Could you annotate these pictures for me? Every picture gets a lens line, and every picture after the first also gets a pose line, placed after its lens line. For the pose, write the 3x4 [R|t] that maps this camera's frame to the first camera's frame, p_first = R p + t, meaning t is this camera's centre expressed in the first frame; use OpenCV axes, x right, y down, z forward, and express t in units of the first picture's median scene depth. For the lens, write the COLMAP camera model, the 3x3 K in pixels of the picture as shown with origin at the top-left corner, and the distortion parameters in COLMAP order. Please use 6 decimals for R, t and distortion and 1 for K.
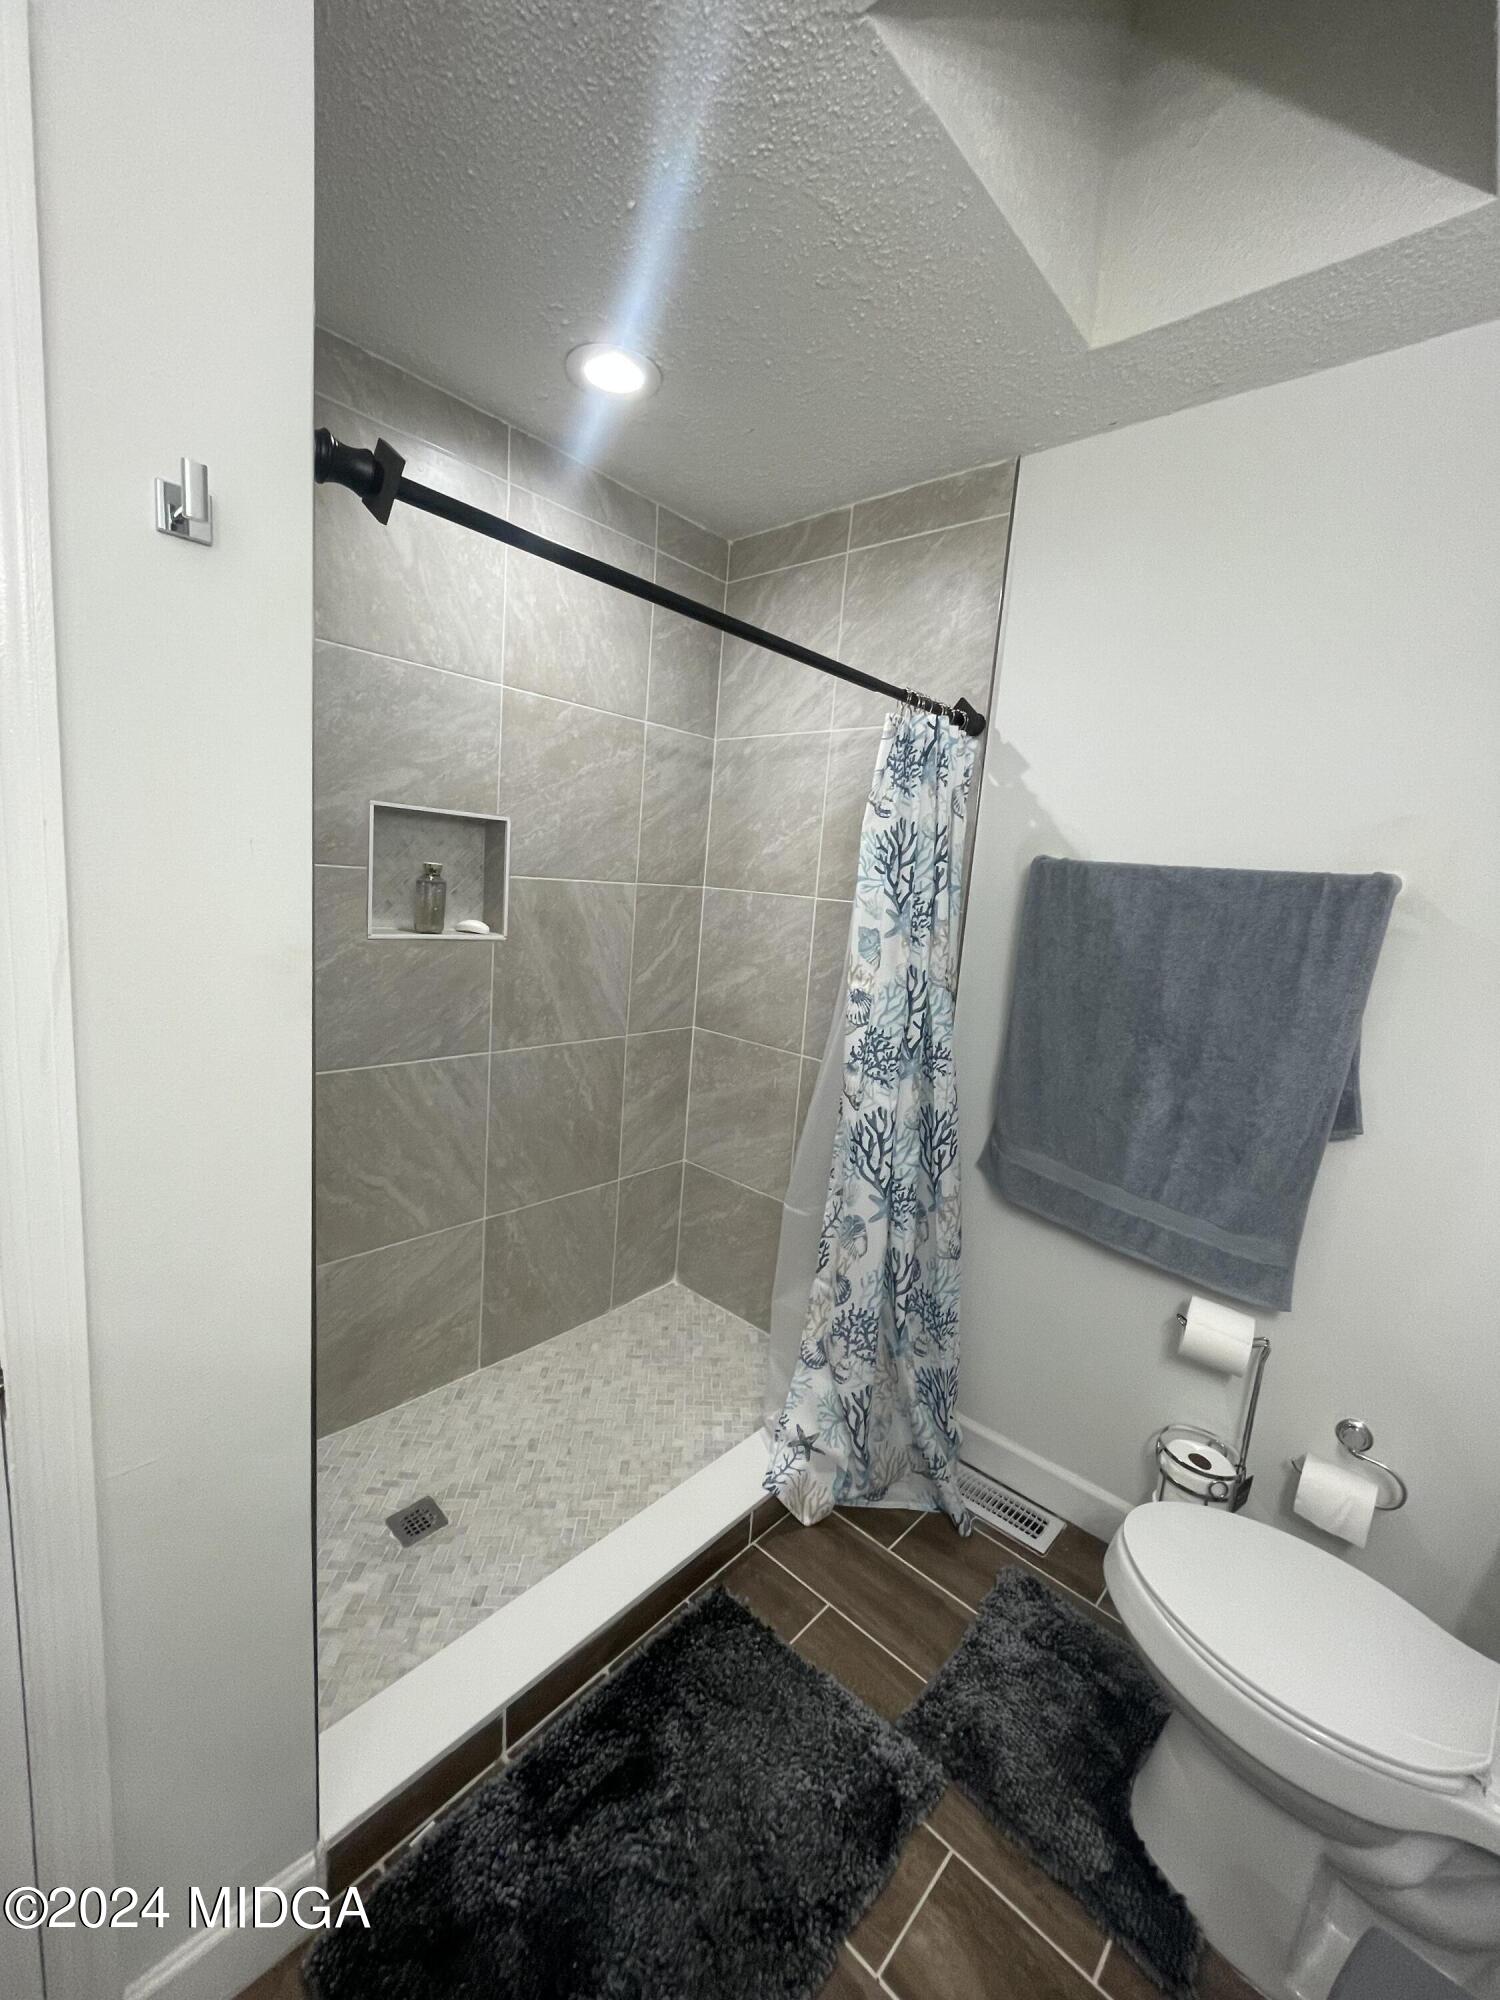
lens RADIAL K [[806.1, 0, 745.0], [0, 806.1, 1001.1], [0, 0, 1]] dist [-0.003095, -0.000810]
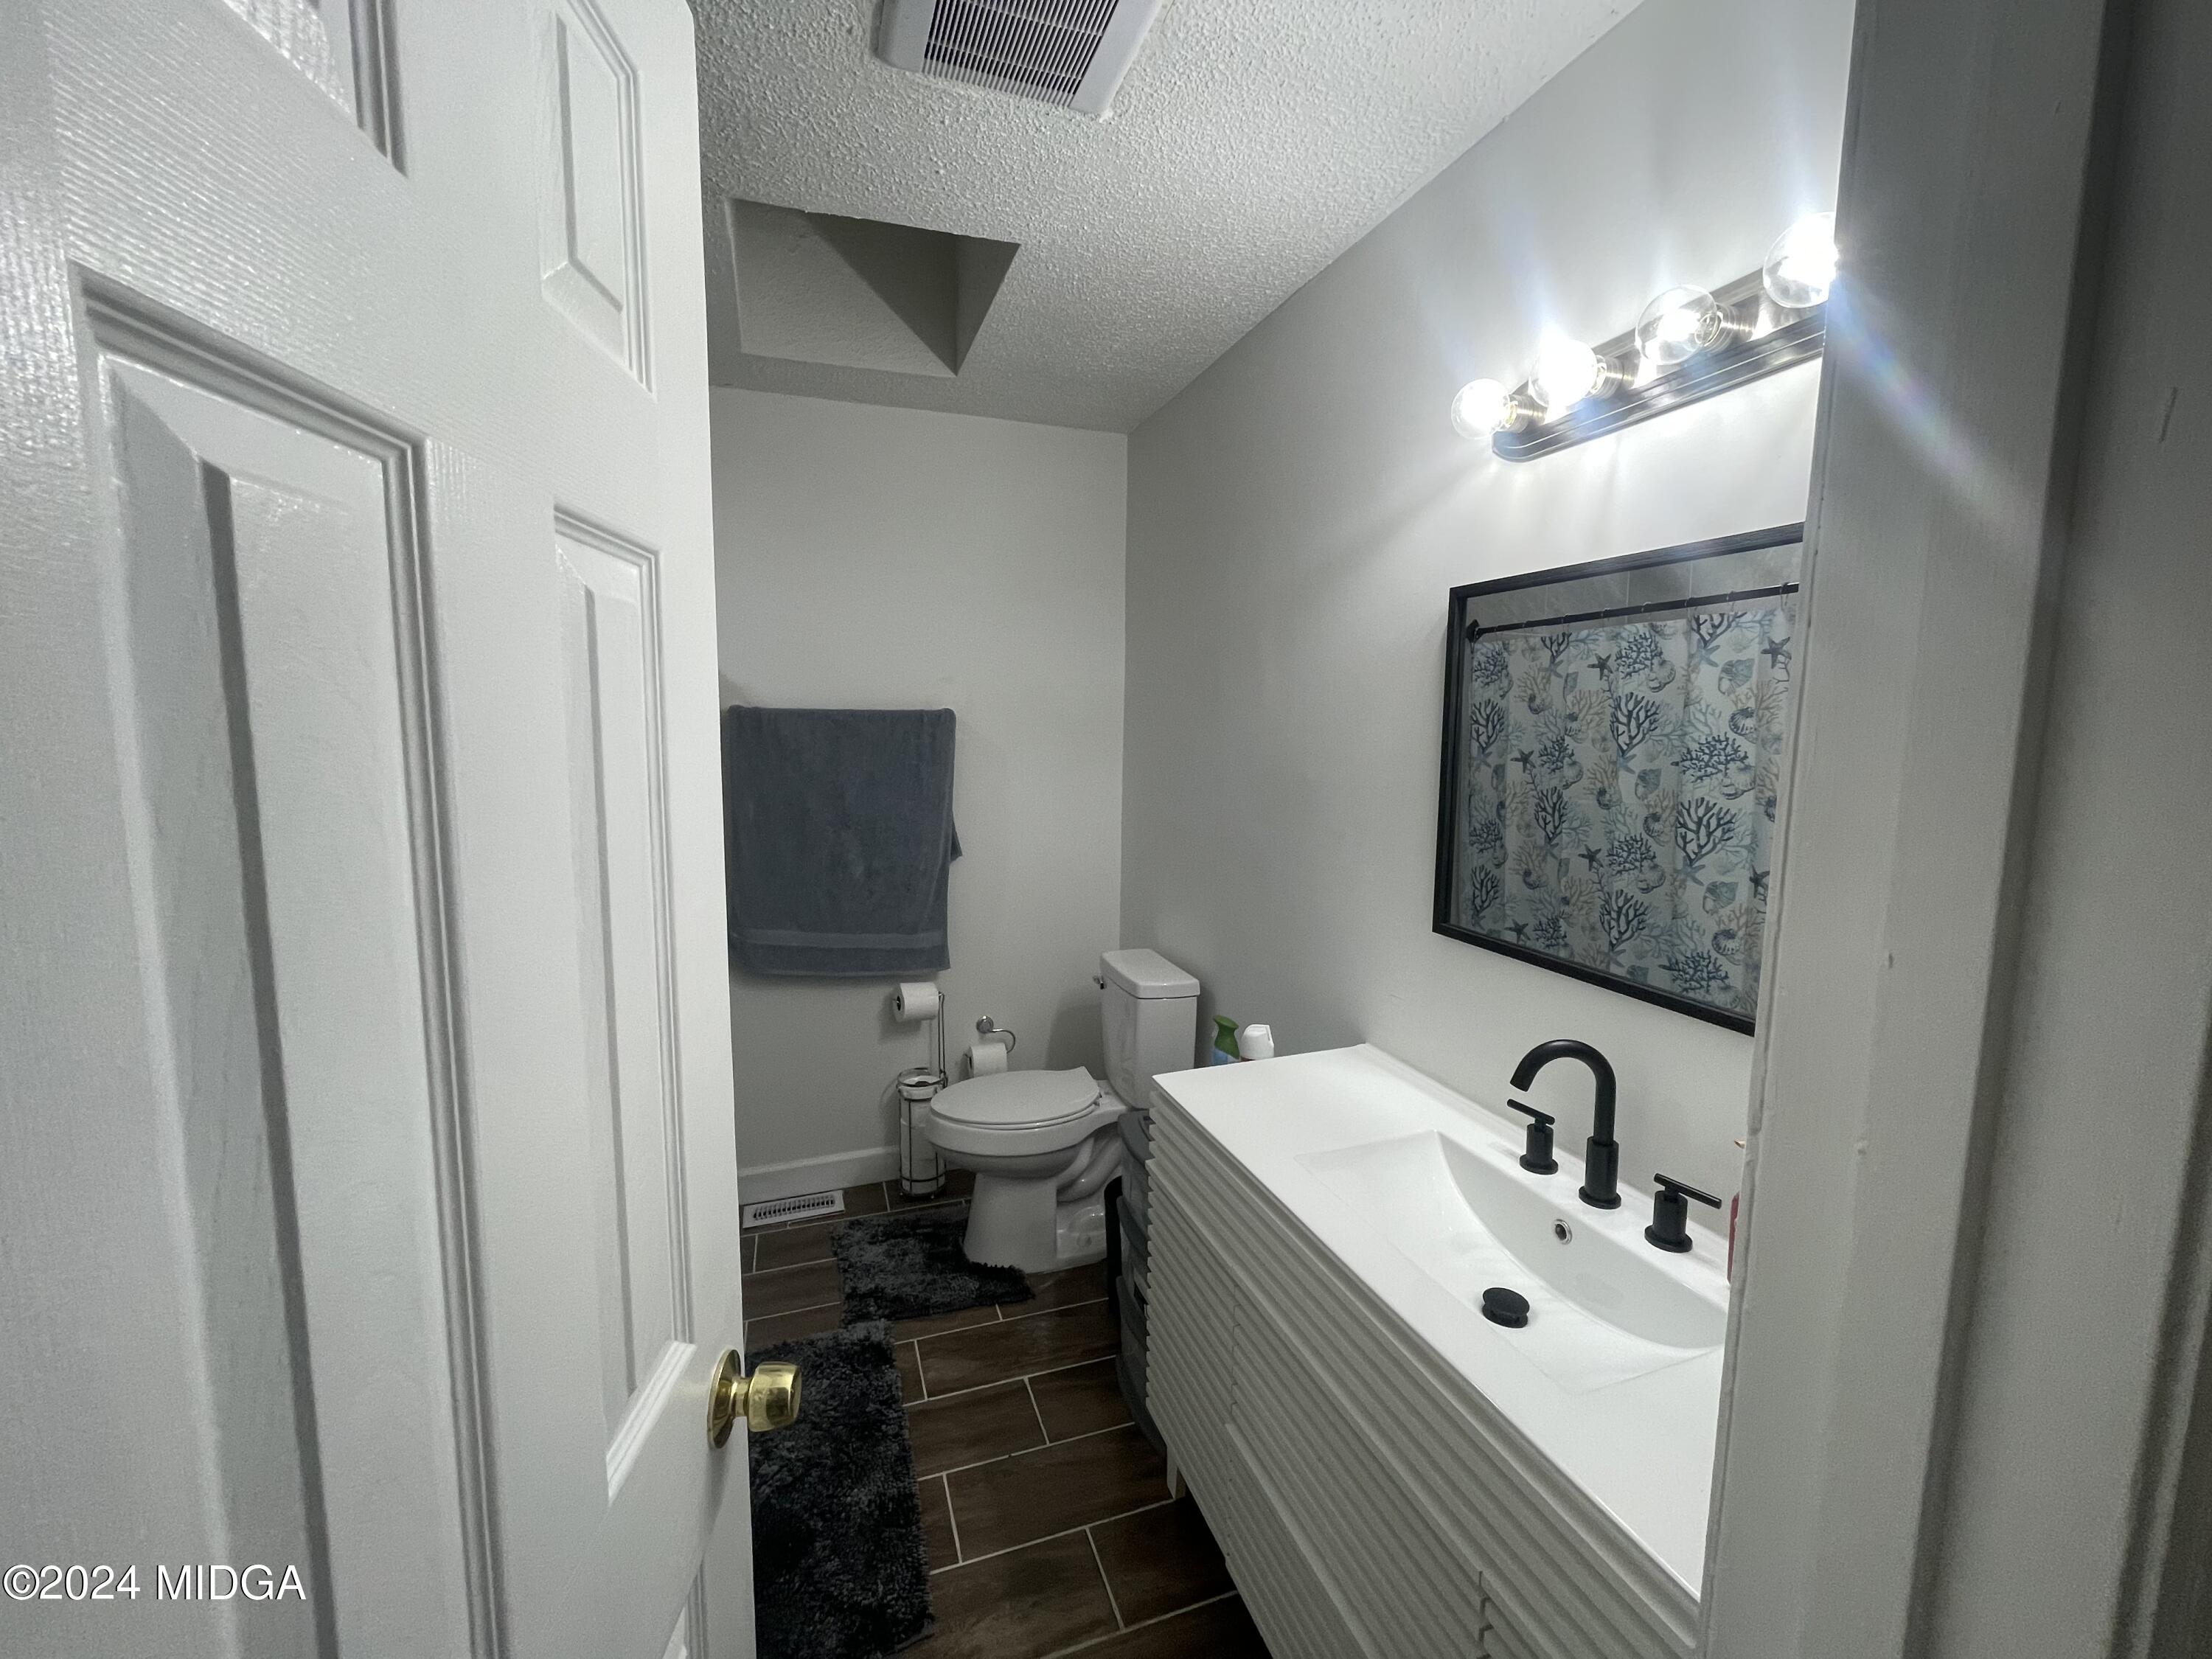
lens RADIAL K [[891.5, 0, 1105.6], [0, 891.5, 831.6], [0, 0, 1]] dist [-0.003095, -0.000810]
pose [[0.468979, -0.171578, 0.866383, -0.739256], [0.165745, 0.980618, 0.104482, -0.037177], [-0.867518, 0.094599, 0.488327, -0.226454]]
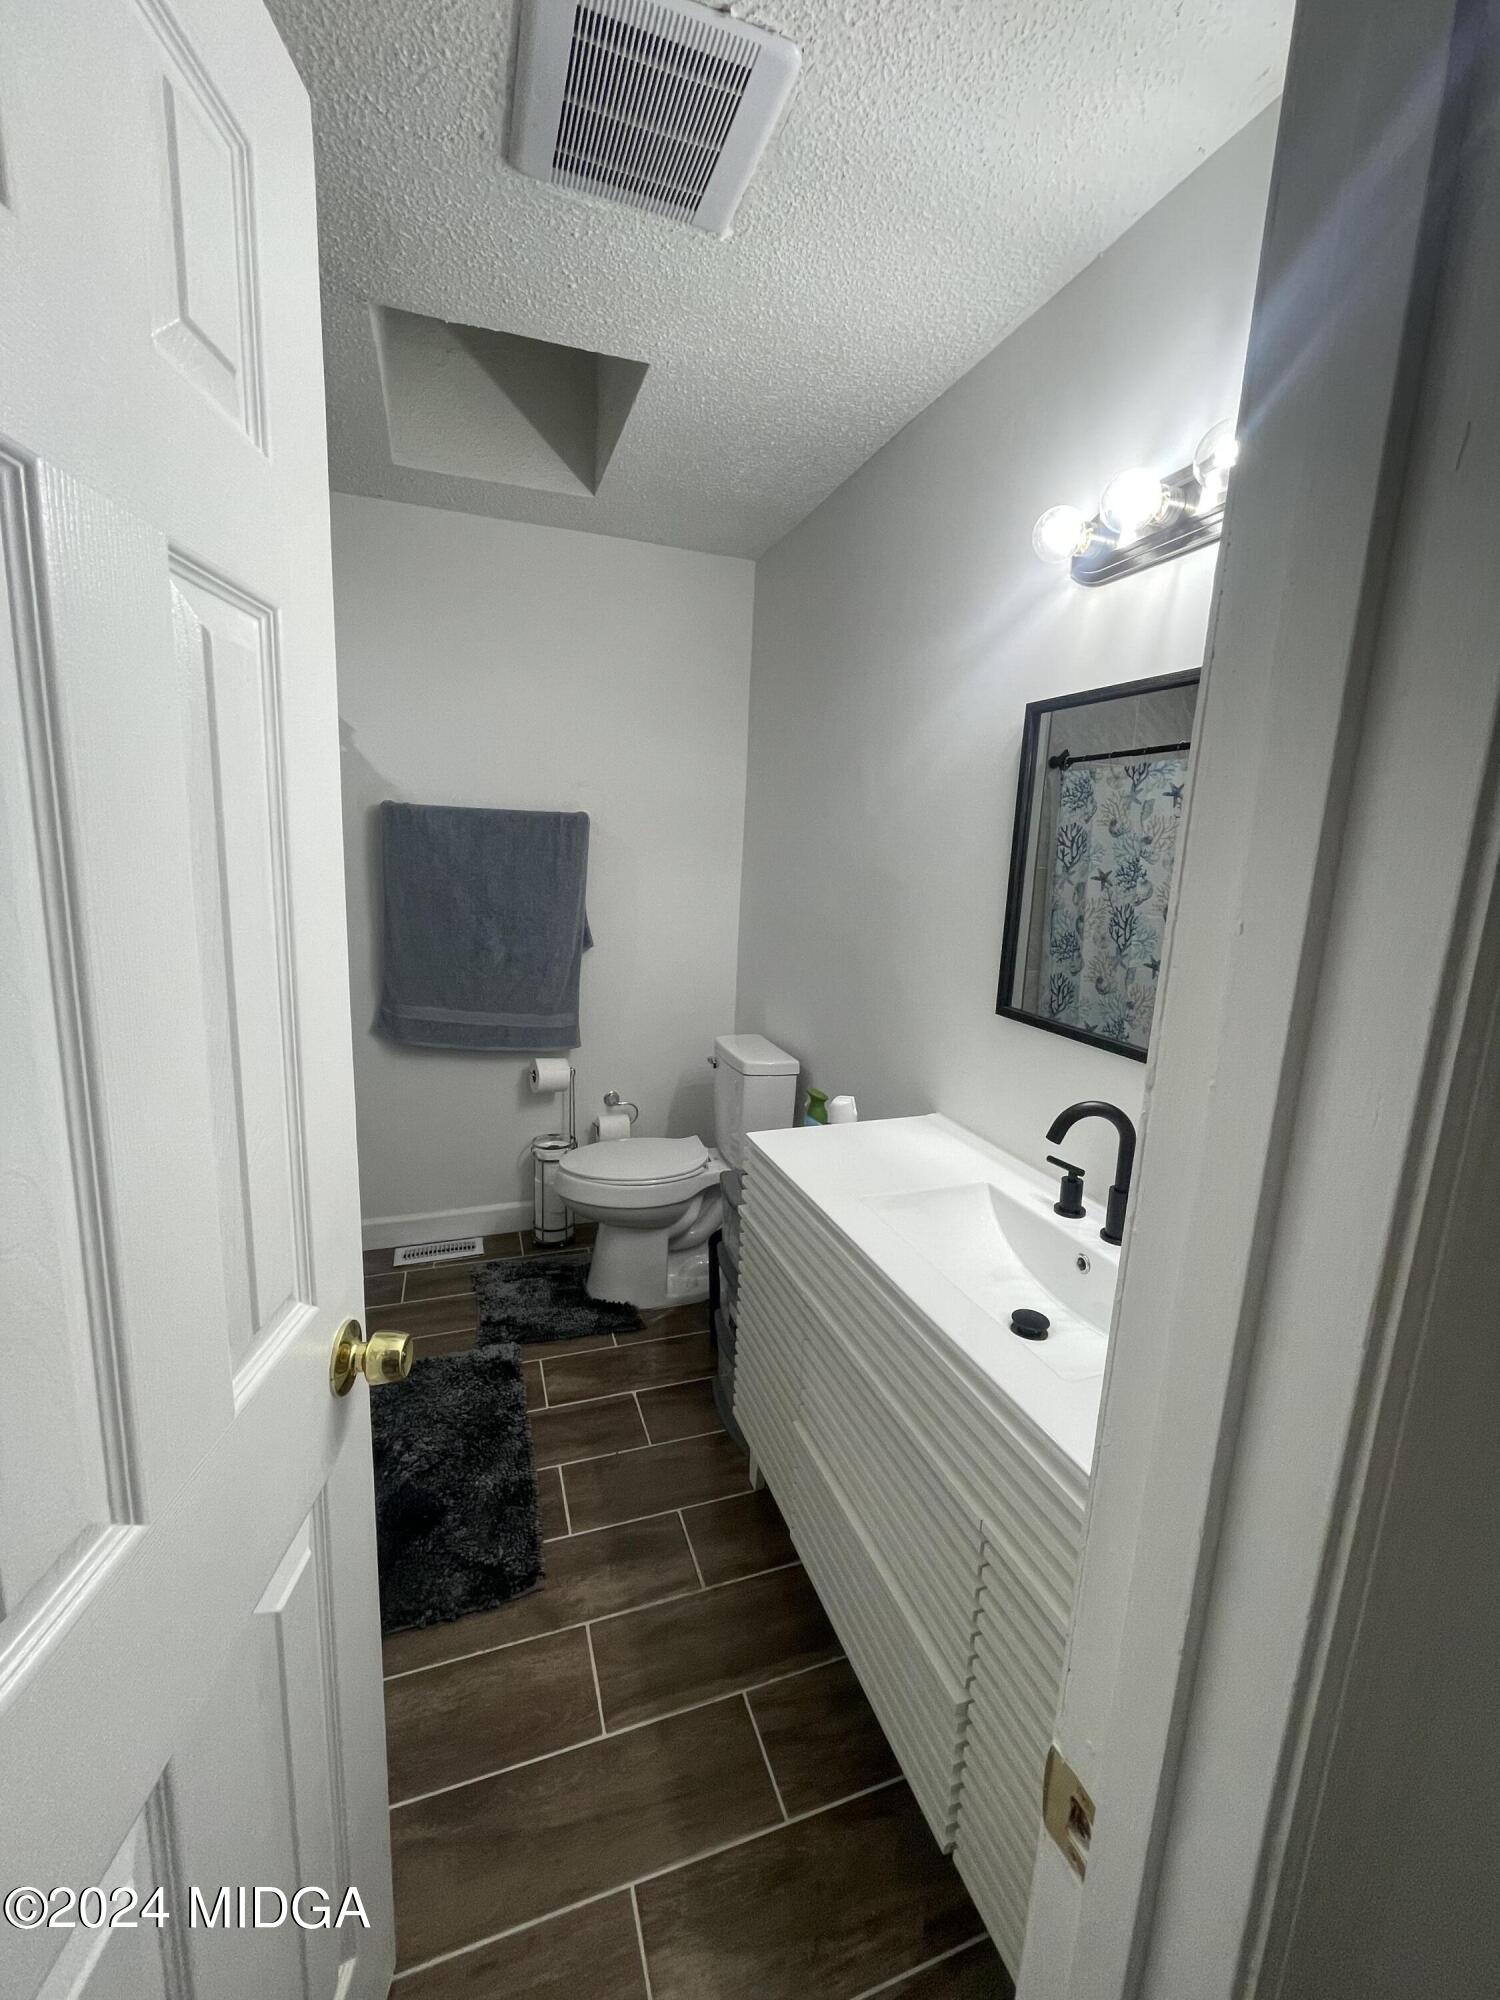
lens RADIAL K [[806.1, 0, 748.1], [0, 806.1, 1002.7], [0, 0, 1]] dist [-0.003095, -0.000810]
pose [[0.464077, -0.217363, 0.858712, -0.745107], [0.132290, 0.975560, 0.175446, 0.002736], [-0.875861, 0.032179, 0.481490, -0.264678]]
